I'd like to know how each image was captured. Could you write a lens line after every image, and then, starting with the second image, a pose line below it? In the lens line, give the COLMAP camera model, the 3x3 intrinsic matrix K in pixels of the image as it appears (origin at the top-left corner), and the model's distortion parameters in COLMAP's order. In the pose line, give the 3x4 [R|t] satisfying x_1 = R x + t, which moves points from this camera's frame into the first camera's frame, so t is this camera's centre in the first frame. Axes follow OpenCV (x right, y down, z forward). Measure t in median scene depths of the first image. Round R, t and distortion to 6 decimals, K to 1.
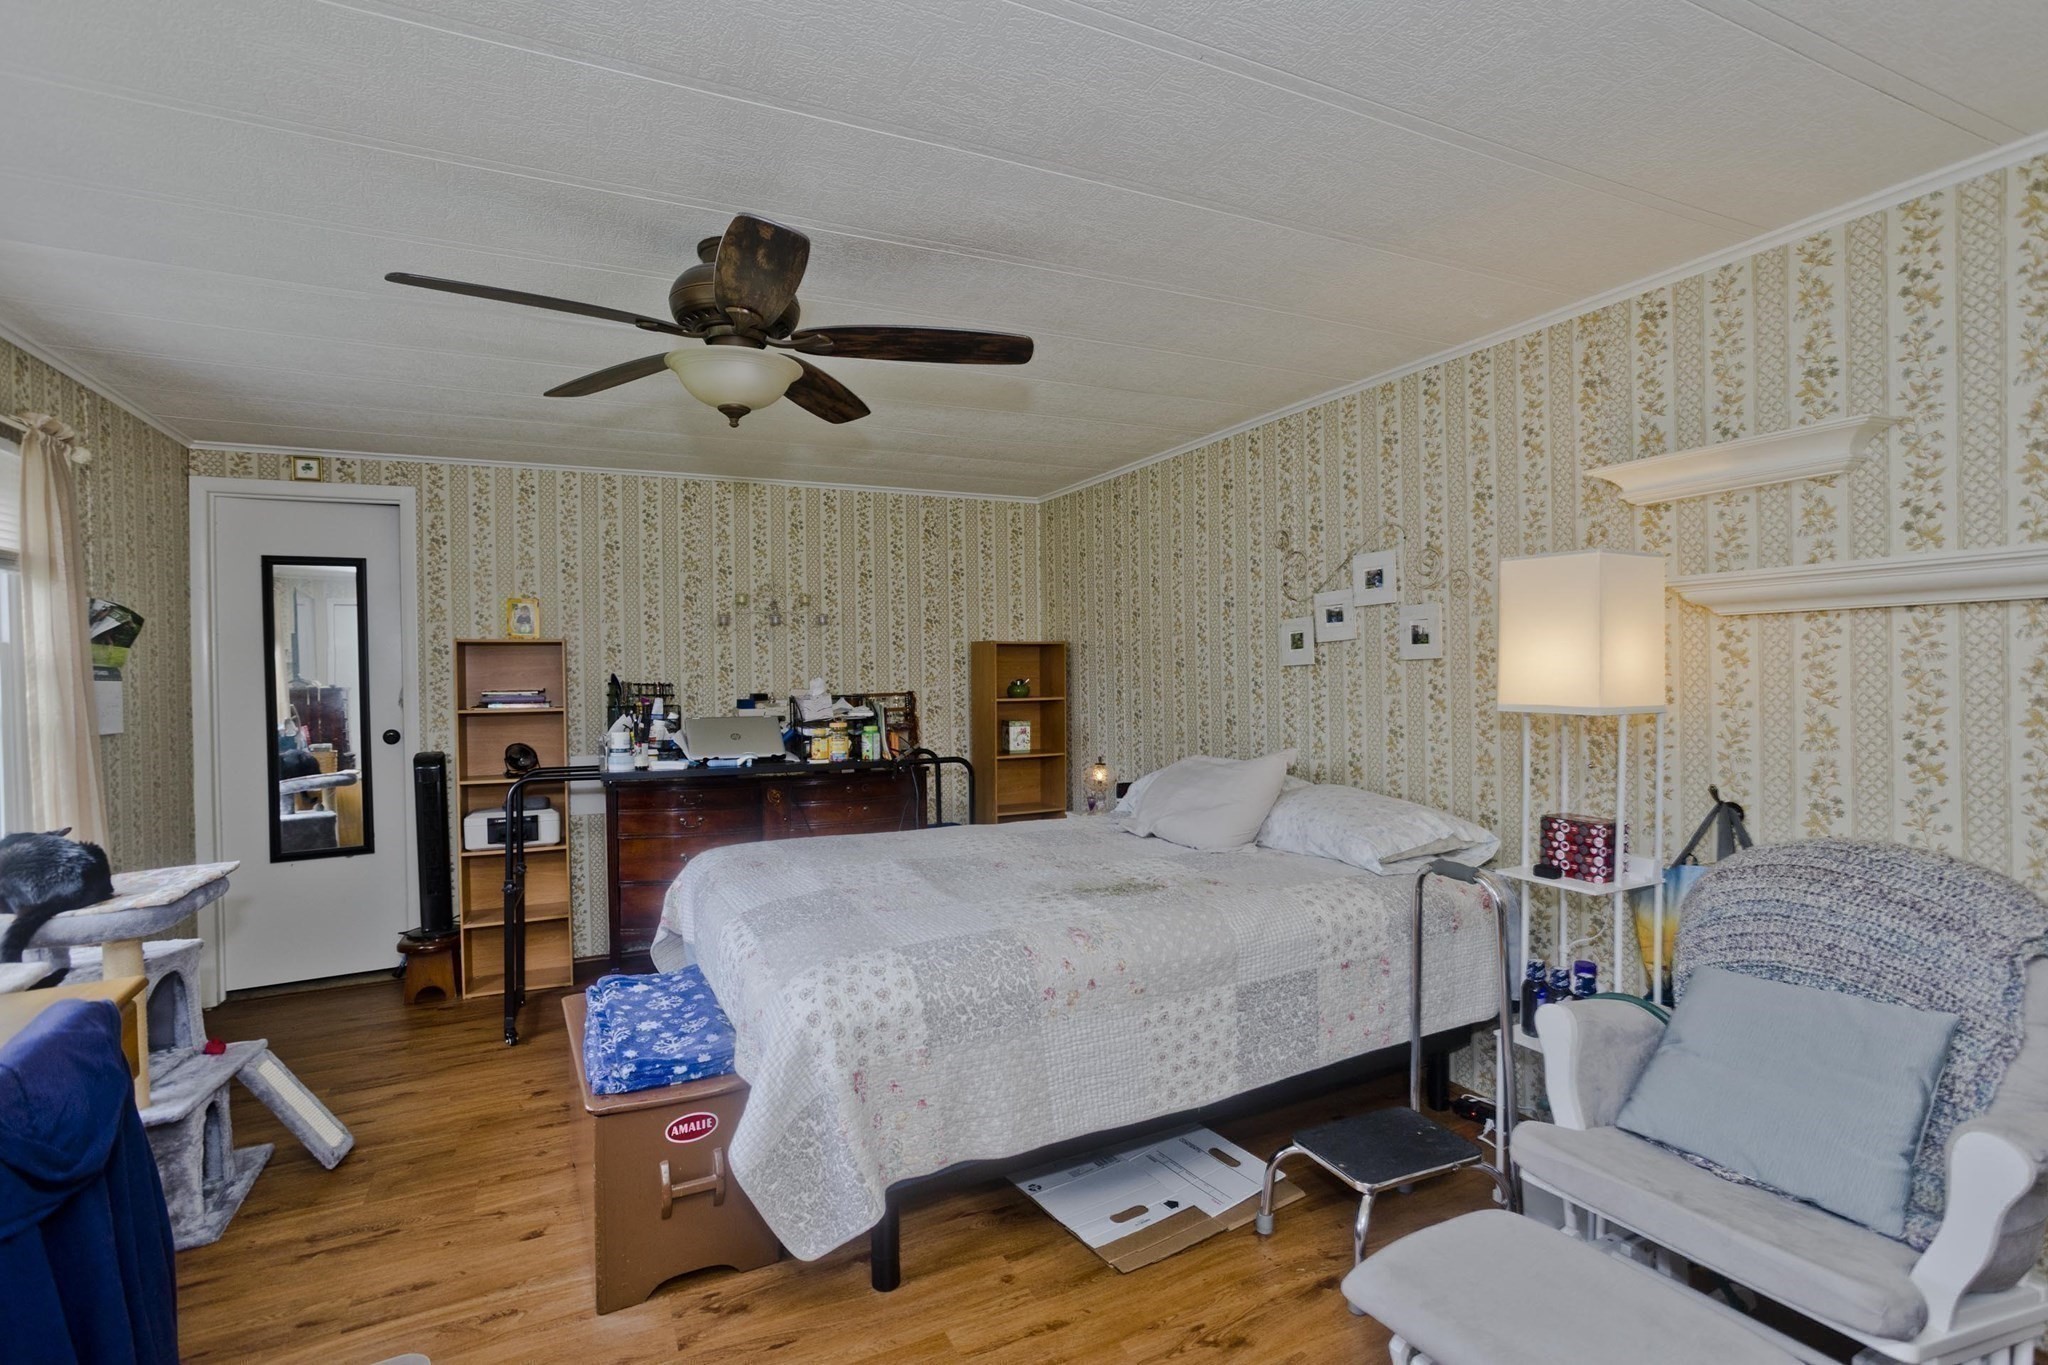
lens RADIAL K [[979.3, 0, 1036.8], [0, 979.3, 680.7], [0, 0, 1]] dist [-0.046372, 0.025365]
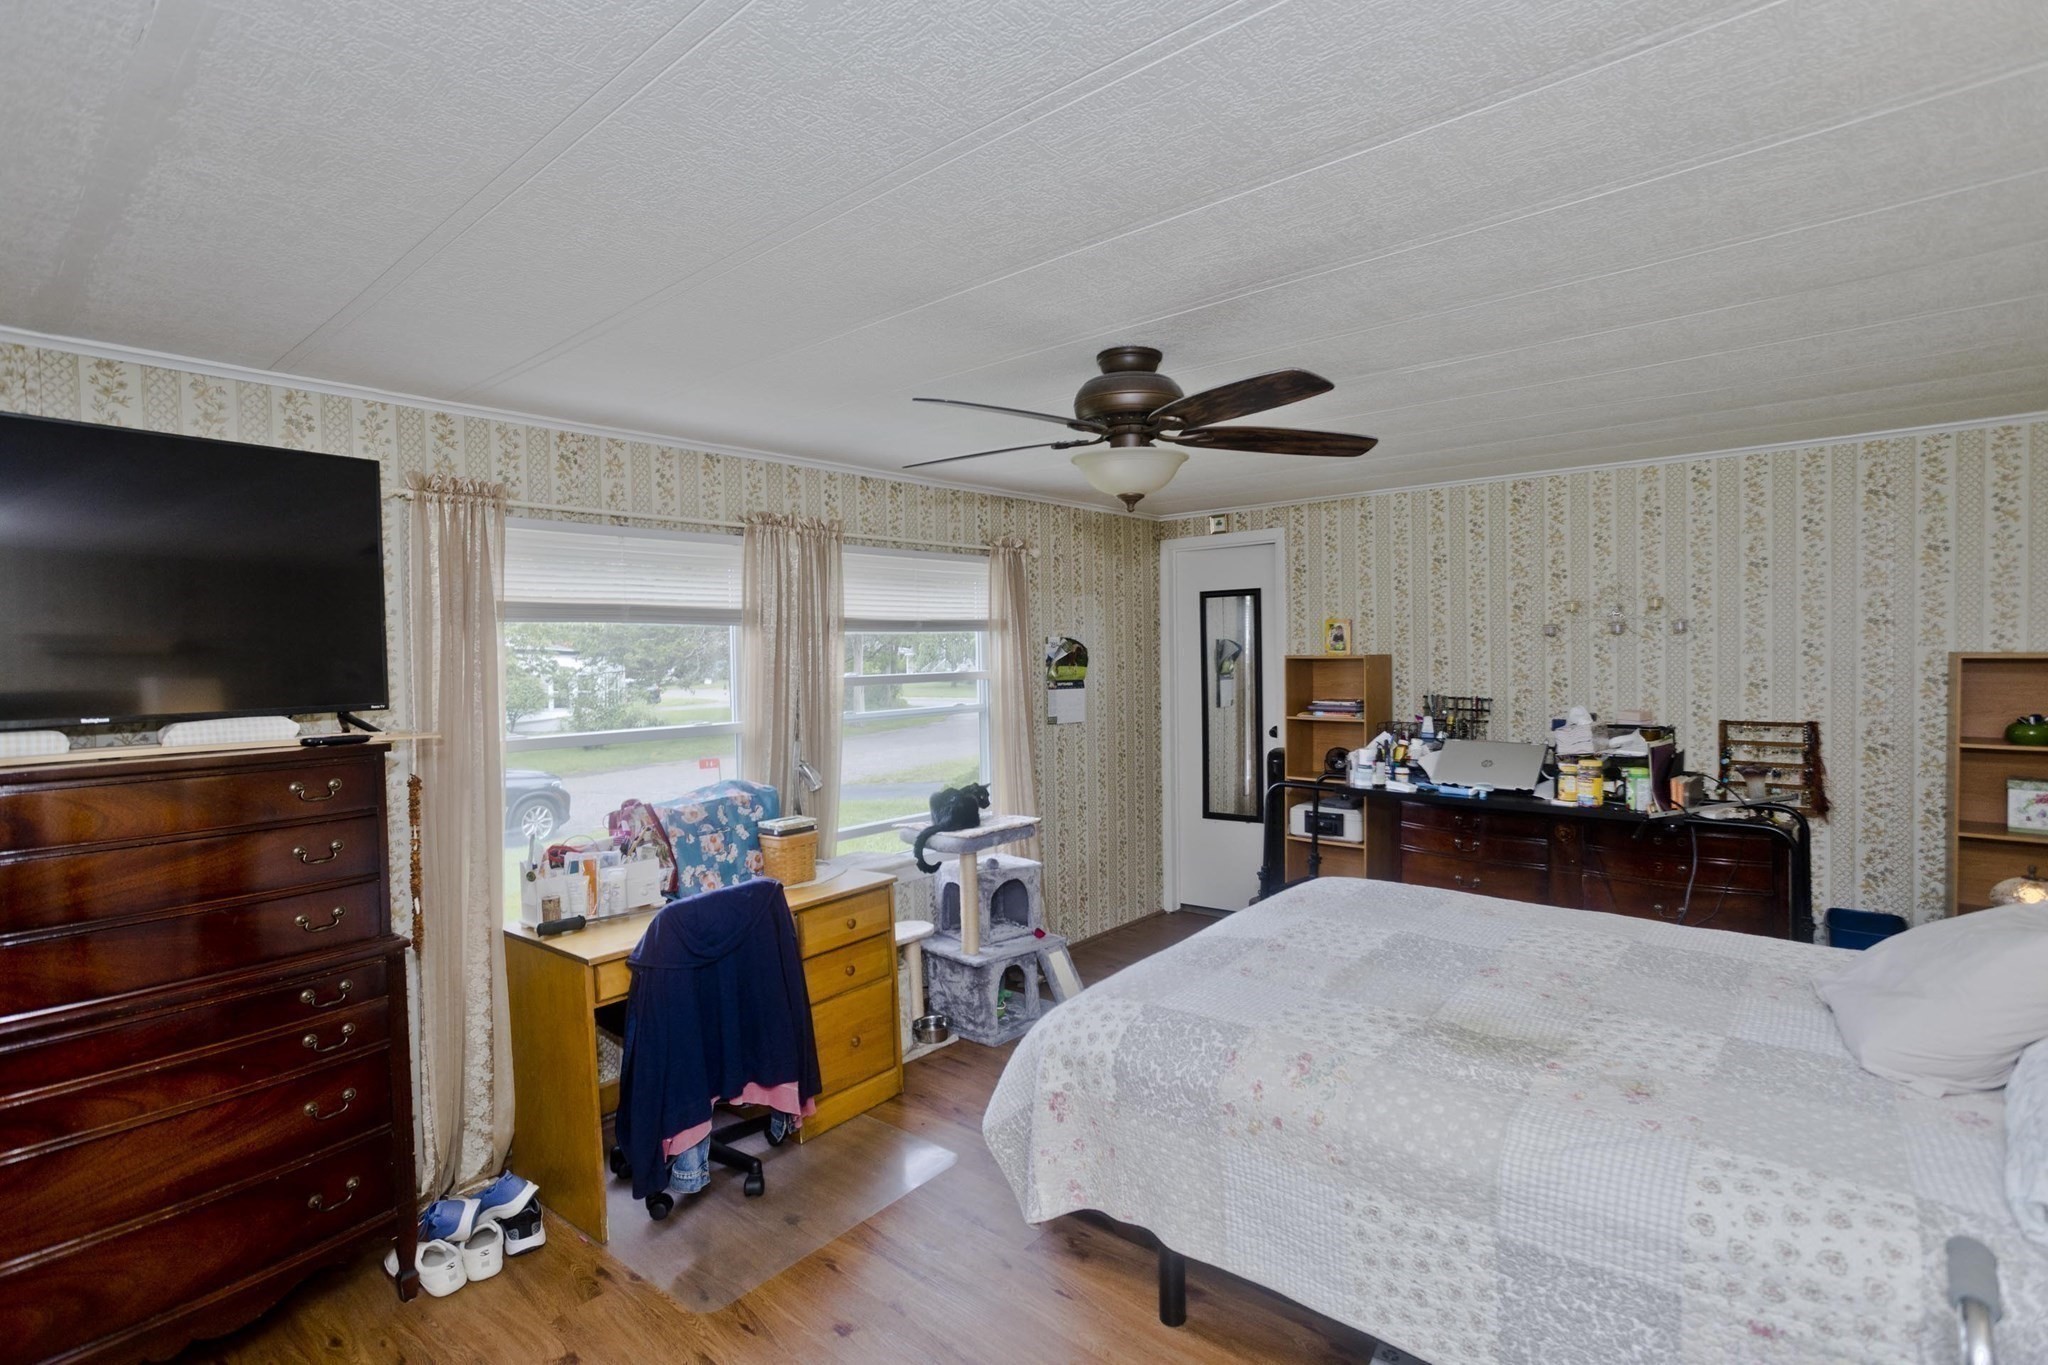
lens RADIAL K [[979.3, 0, 1025.3], [0, 979.3, 680.3], [0, 0, 1]] dist [-0.046372, 0.025365]
pose [[0.387993, 0.035371, -0.920983, 0.321230], [-0.002460, 0.999299, 0.037343, -0.048403], [0.921659, -0.012223, 0.387808, 0.200959]]
